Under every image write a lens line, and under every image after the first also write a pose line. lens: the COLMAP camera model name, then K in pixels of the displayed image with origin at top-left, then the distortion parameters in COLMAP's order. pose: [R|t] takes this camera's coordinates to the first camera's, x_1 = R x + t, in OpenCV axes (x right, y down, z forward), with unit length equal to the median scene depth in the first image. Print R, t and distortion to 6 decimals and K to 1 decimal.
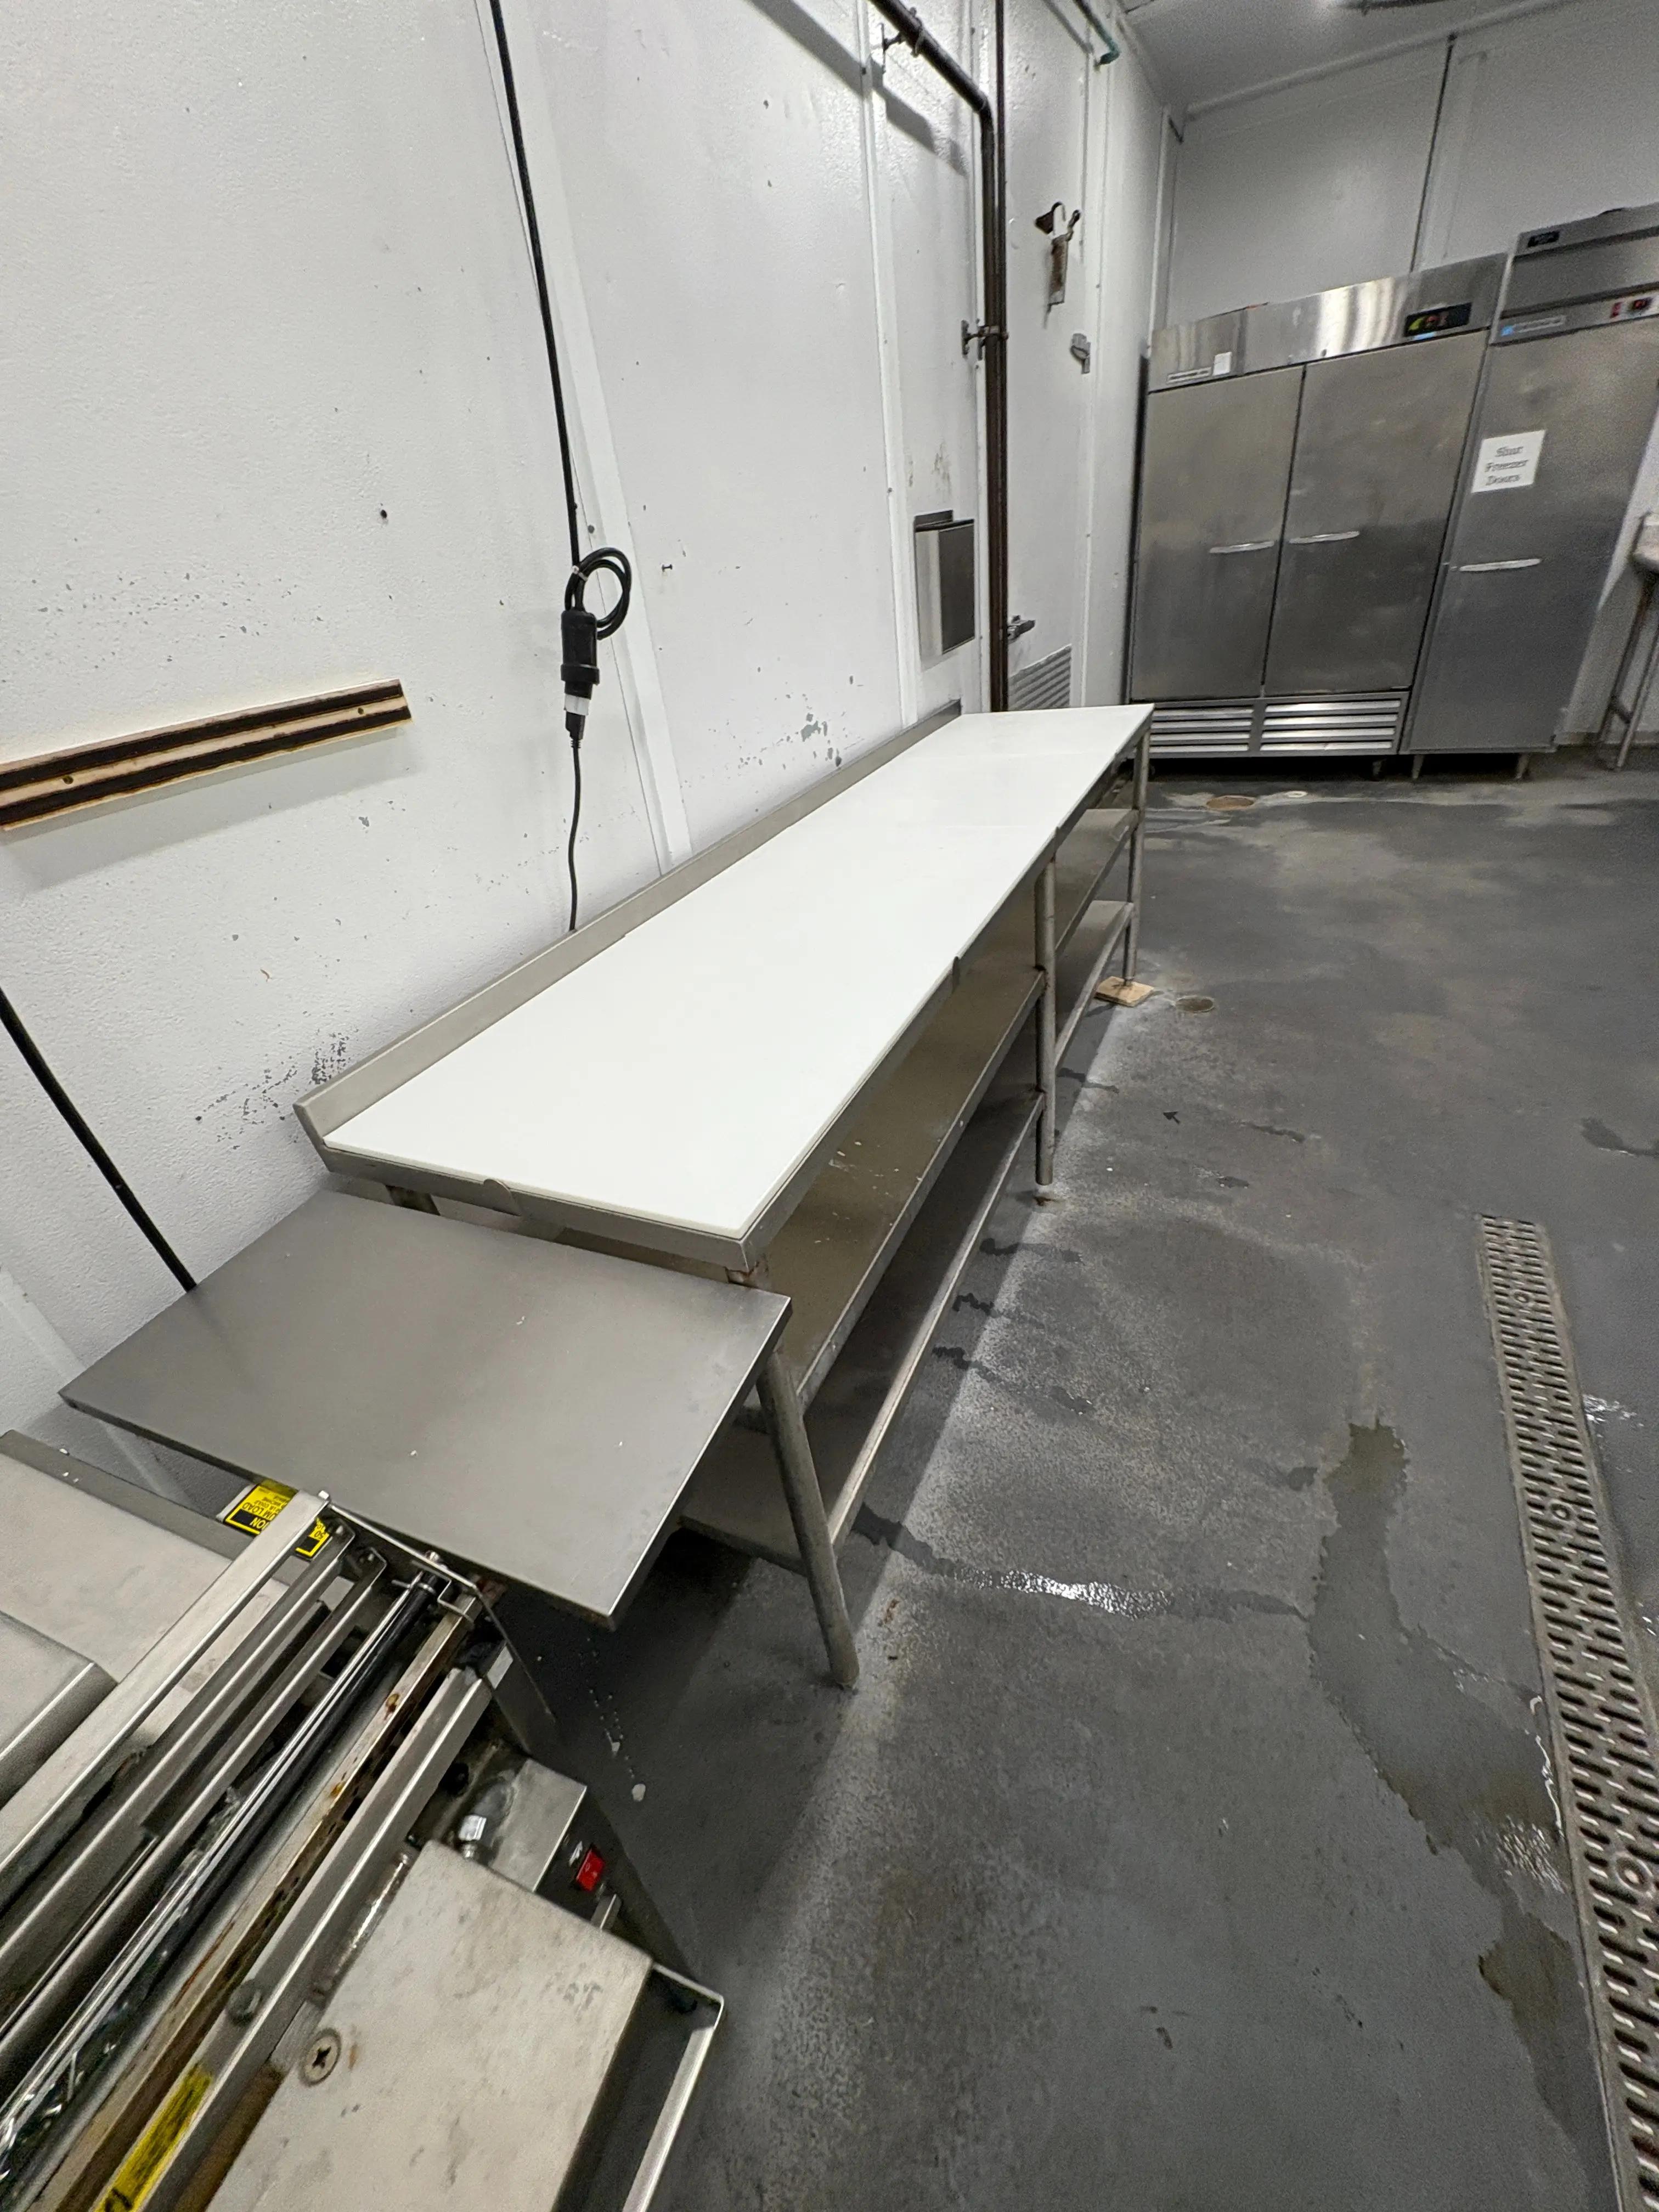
lens RADIAL K [[879.4, 0, 829.5], [0, 879.4, 1106.0], [0, 0, 1]] dist [0.002437, 0.000337]
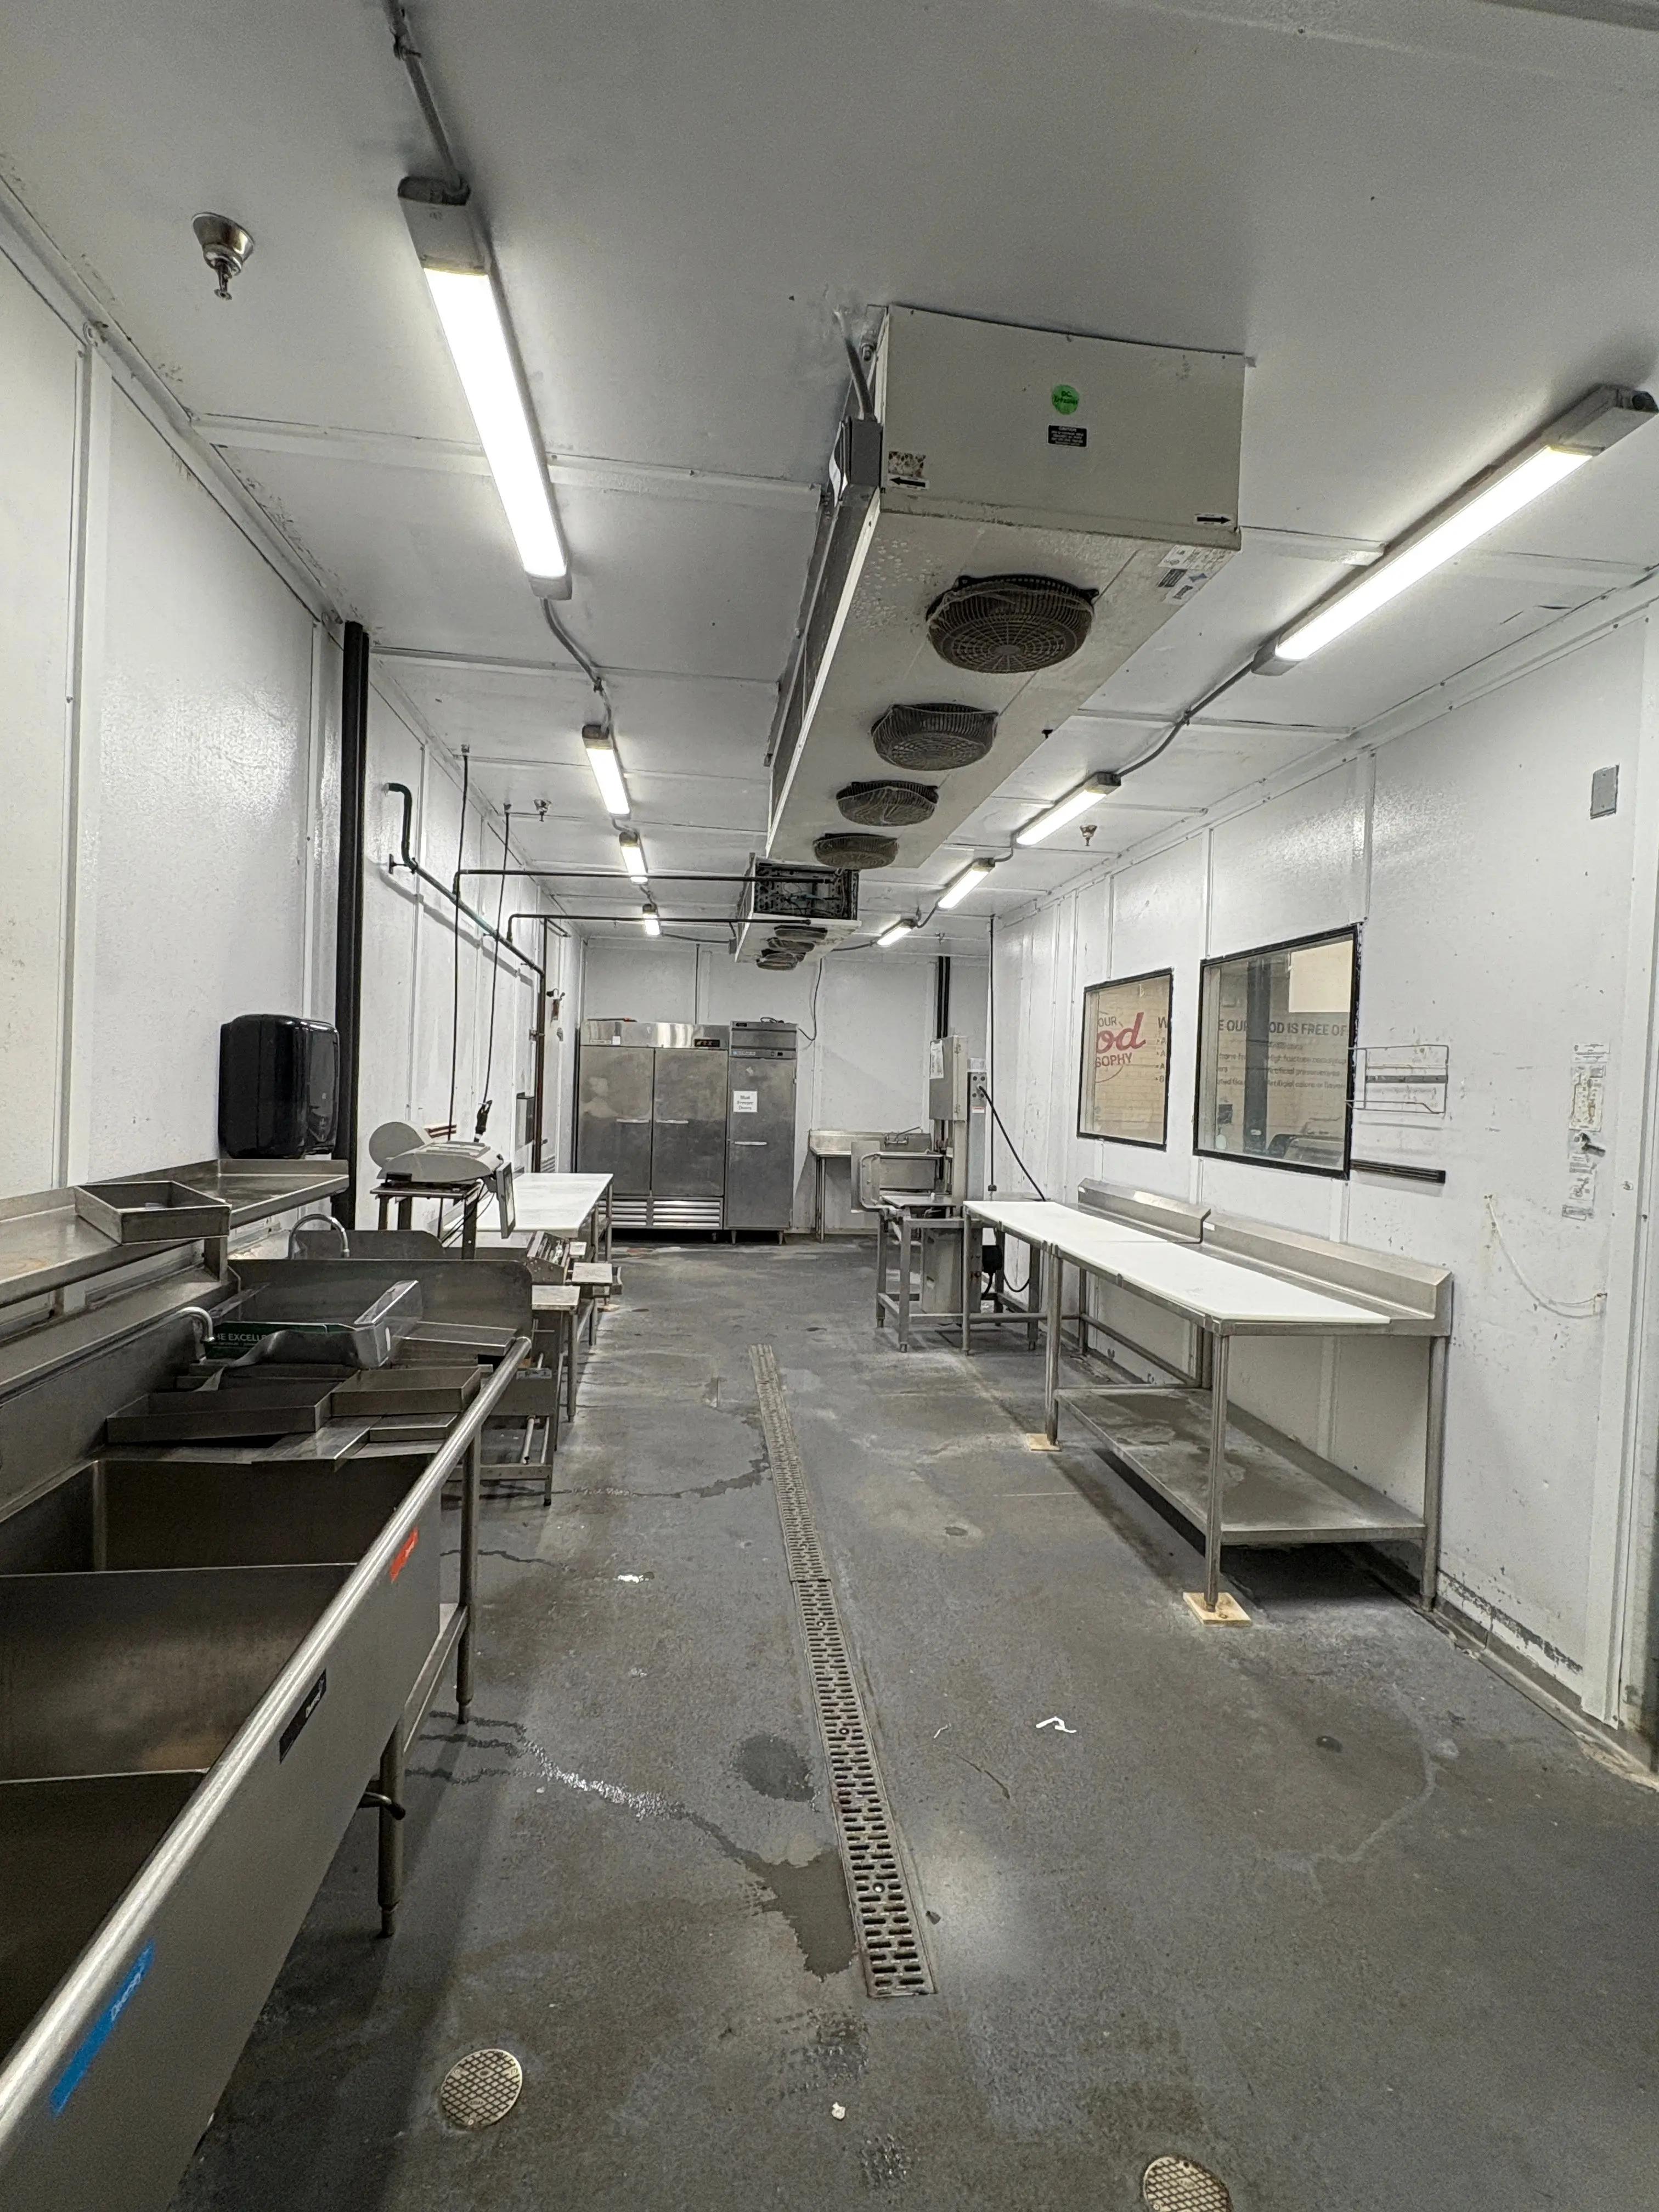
lens RADIAL K [[1024.9, 0, 829.5], [0, 1024.9, 1106.0], [0, 0, 1]] dist [-0.000019, -0.000114]
pose [[0.824404, 0.129410, 0.551009, -0.446976], [0.185825, 0.857665, -0.479458, 0.525541], [-0.534628, 0.497659, 0.683014, -0.826845]]
